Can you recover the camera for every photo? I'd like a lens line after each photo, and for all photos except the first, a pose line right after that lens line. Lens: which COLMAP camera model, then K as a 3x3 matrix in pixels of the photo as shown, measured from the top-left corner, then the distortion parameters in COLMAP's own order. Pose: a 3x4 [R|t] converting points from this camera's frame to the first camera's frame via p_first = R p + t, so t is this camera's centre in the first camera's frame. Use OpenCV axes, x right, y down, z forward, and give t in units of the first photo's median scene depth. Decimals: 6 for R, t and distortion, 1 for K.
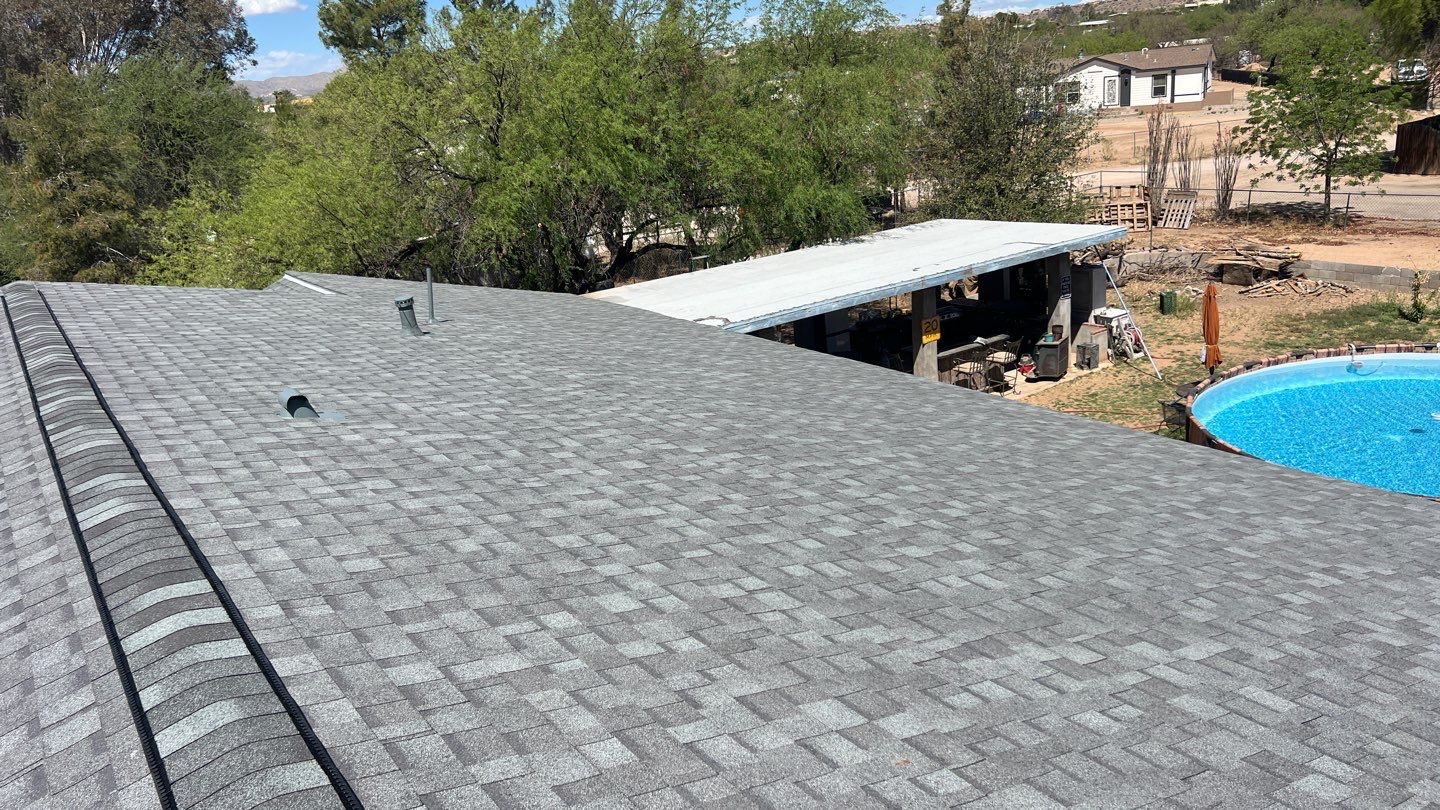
lens RADIAL K [[1084.3, 0, 736.3], [0, 1084.3, 433.6], [0, 0, 1]] dist [0.005219, 0.000226]
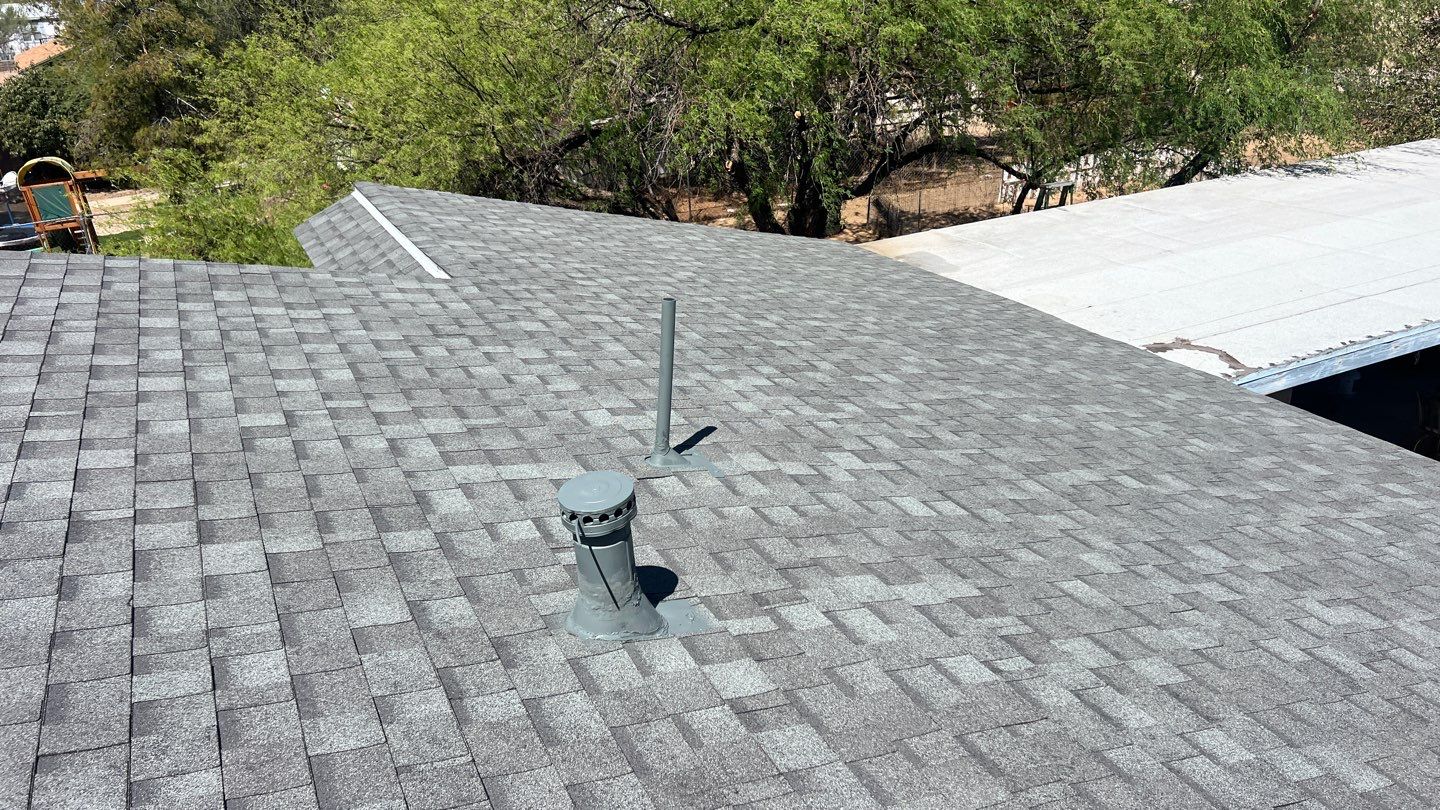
lens RADIAL K [[1083.2, 0, 720.0], [0, 1083.2, 405.0], [0, 0, 1]] dist [0.073112, -0.083561]
pose [[0.986619, 0.097083, -0.130990, -0.375829], [-0.085133, 0.991931, 0.093948, -0.254831], [0.139054, -0.081539, 0.986922, 1.152095]]
